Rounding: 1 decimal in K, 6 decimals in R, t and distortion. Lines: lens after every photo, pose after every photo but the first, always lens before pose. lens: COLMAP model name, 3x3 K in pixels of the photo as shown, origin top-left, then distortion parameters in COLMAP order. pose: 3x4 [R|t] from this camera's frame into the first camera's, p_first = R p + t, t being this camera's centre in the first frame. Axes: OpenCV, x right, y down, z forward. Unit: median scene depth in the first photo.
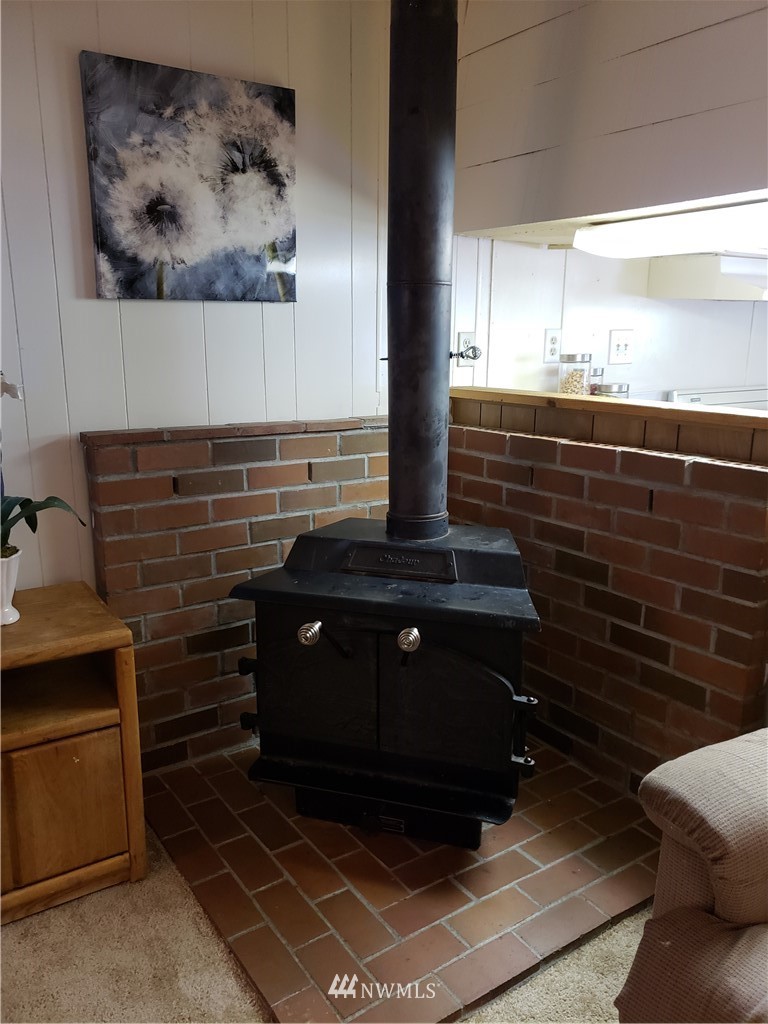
lens RADIAL K [[801.7, 0, 380.5], [0, 801.7, 523.2], [0, 0, 1]] dist [0.036210, -0.037641]
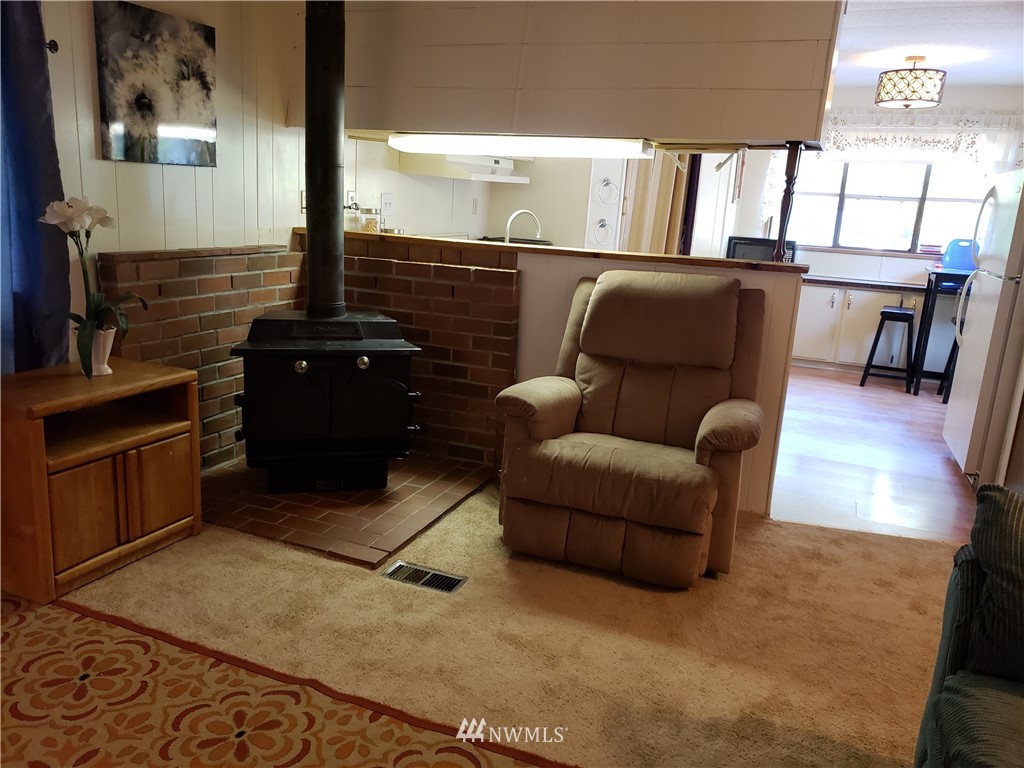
lens RADIAL K [[801.7, 0, 484.3], [0, 801.7, 370.9], [0, 0, 1]] dist [0.036210, -0.037641]
pose [[0.847311, -0.072082, 0.526183, -0.551681], [0.072861, 0.997156, 0.019273, 0.117395], [-0.526075, 0.022008, 0.850153, -0.566708]]
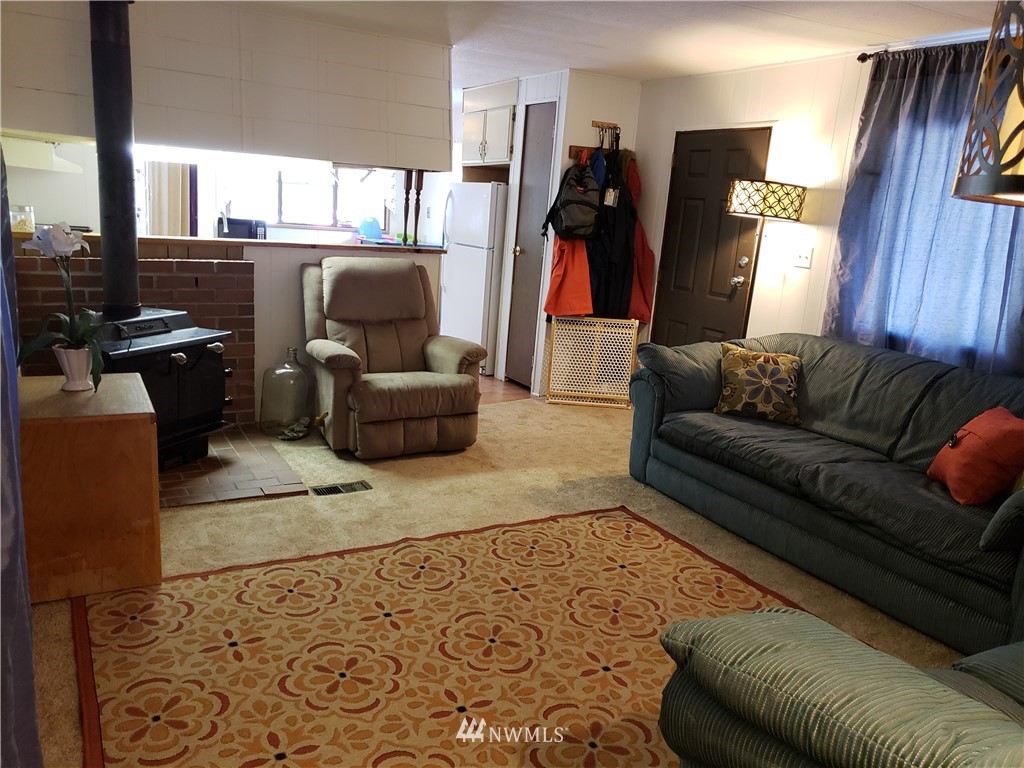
lens RADIAL K [[801.7, 0, 491.1], [0, 801.7, 386.8], [0, 0, 1]] dist [0.036210, -0.037641]
pose [[0.098242, -0.216707, 0.971281, -1.632686], [0.162211, 0.966436, 0.199219, -0.056468], [-0.981853, 0.137981, 0.130097, -0.011118]]
